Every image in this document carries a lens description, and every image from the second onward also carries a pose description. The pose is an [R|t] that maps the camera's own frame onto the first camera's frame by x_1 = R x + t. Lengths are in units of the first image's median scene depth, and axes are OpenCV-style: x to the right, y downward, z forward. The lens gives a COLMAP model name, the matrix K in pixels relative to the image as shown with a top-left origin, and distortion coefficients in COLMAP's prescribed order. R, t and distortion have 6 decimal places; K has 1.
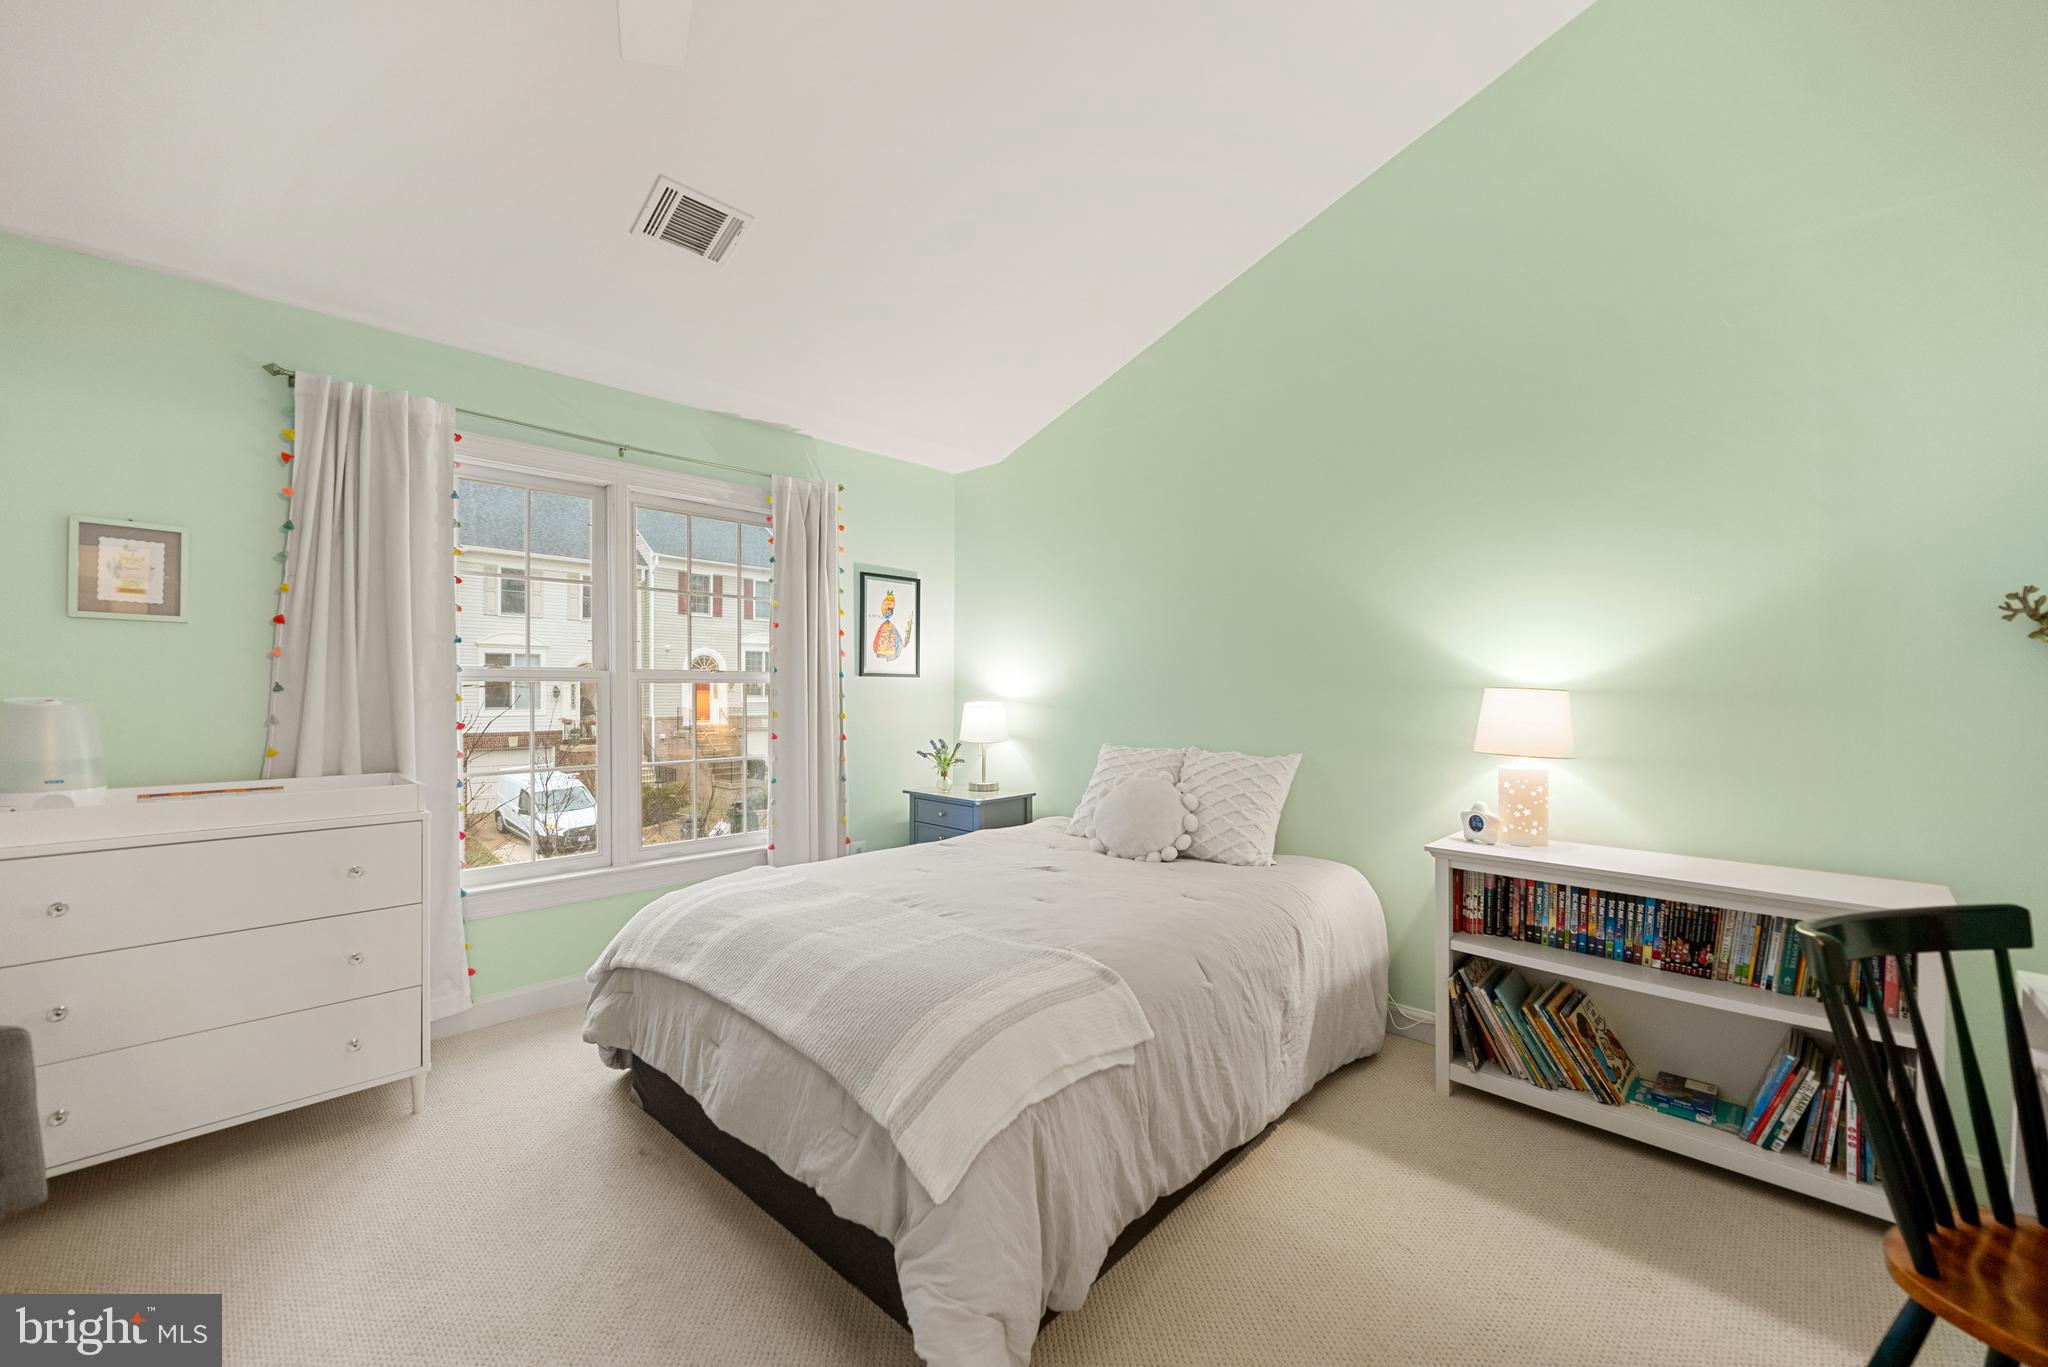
lens RADIAL K [[814.7, 0, 1021.5], [0, 814.7, 684.4], [0, 0, 1]] dist [-0.001397, -0.000062]
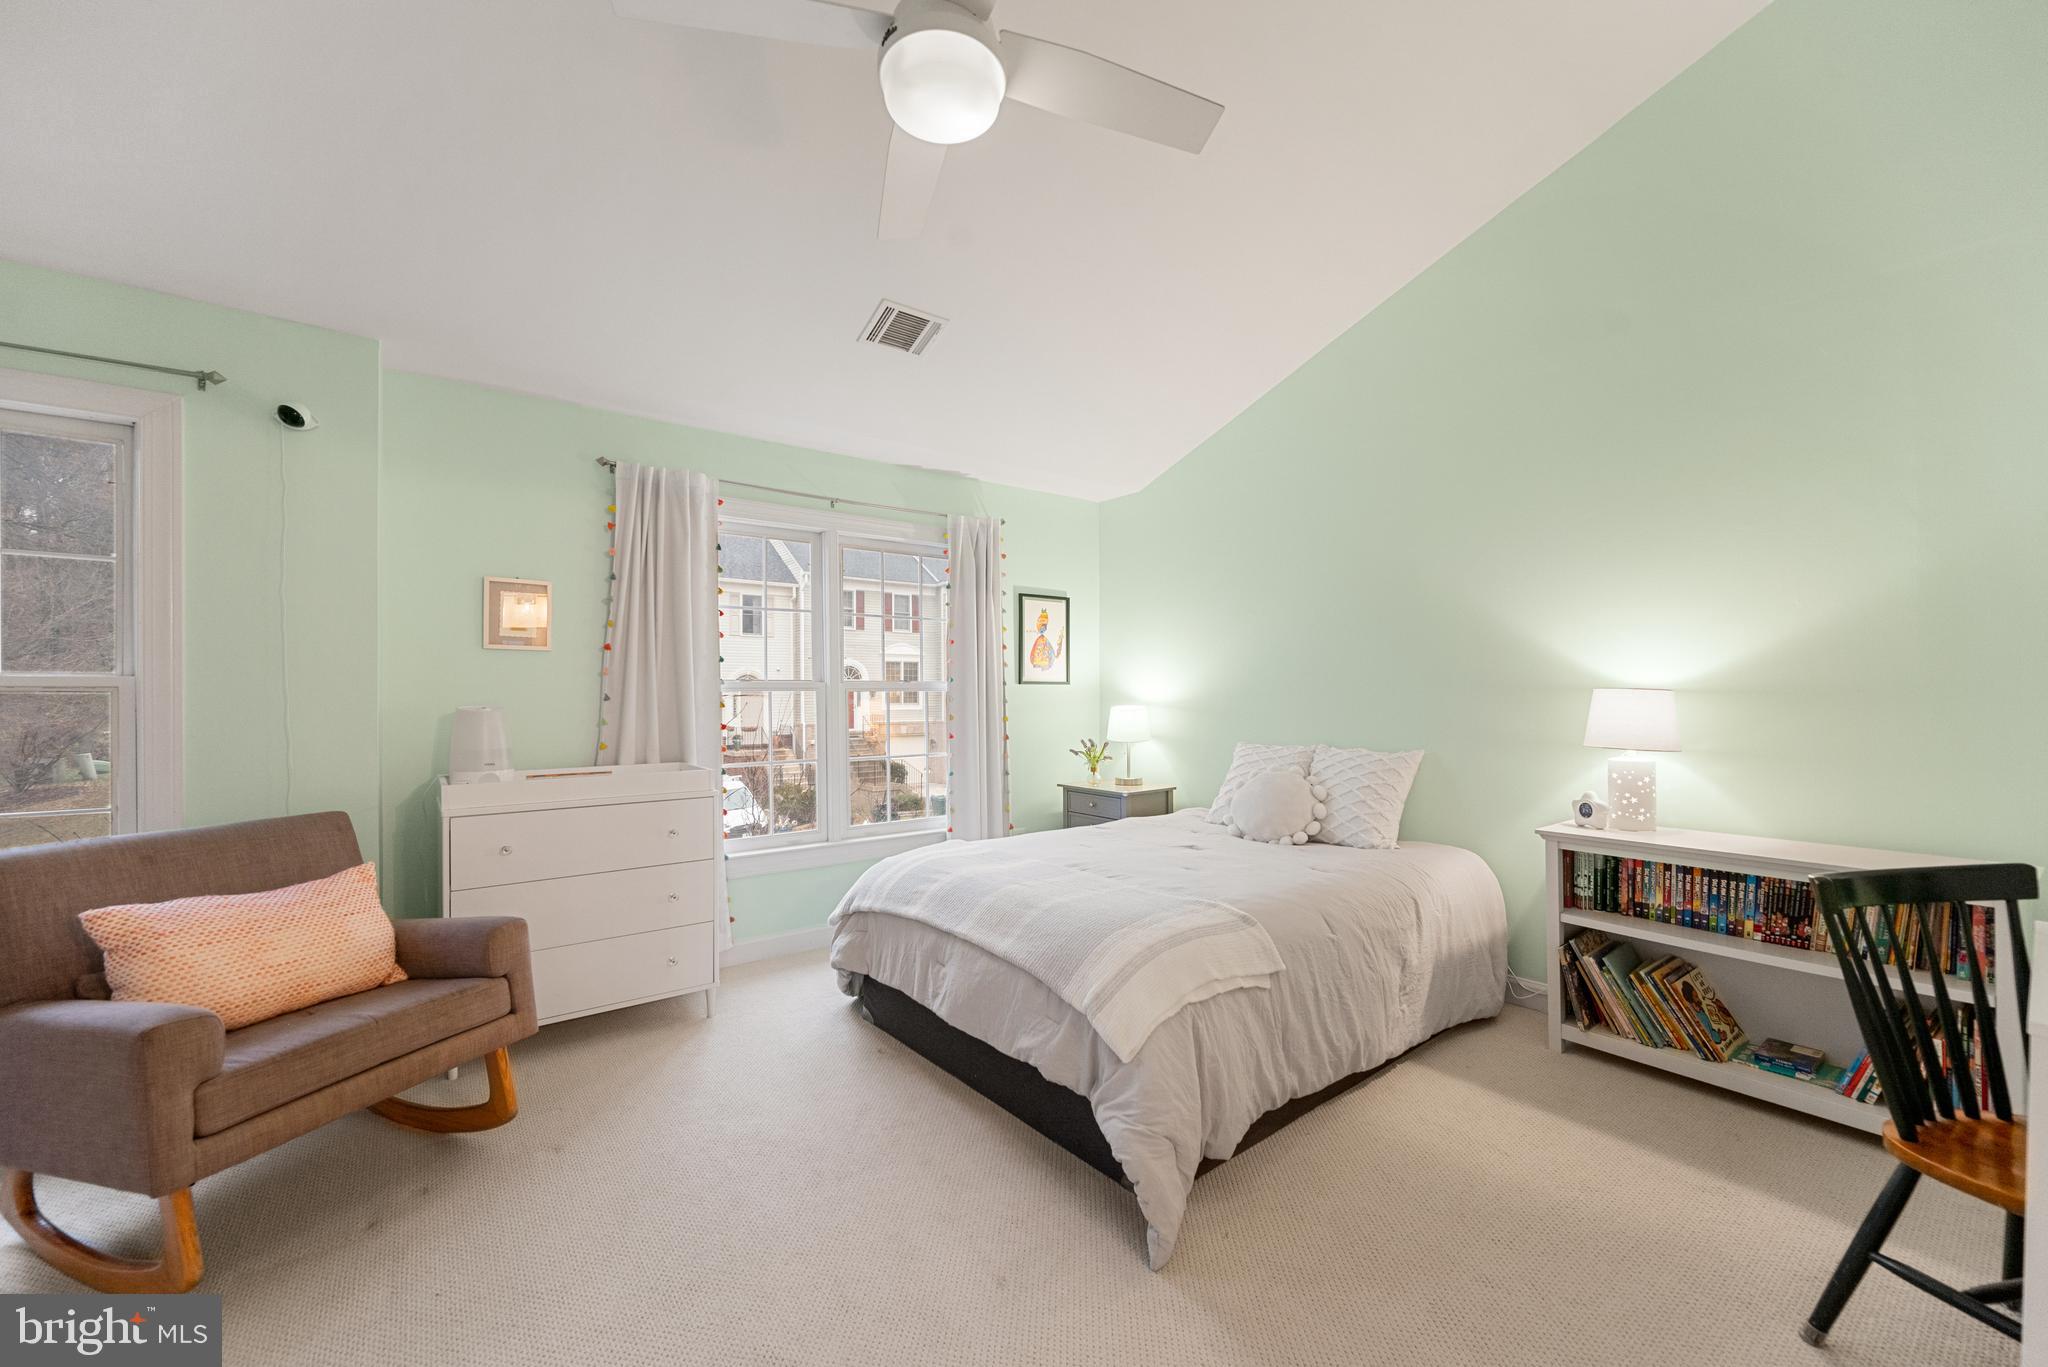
lens RADIAL K [[814.7, 0, 1022.4], [0, 814.7, 690.5], [0, 0, 1]] dist [-0.001397, -0.000062]
pose [[0.988160, -0.010398, -0.153076, -0.031206], [0.010306, 0.999946, -0.001395, 0.000991], [0.153082, -0.000199, 0.988213, -0.224988]]
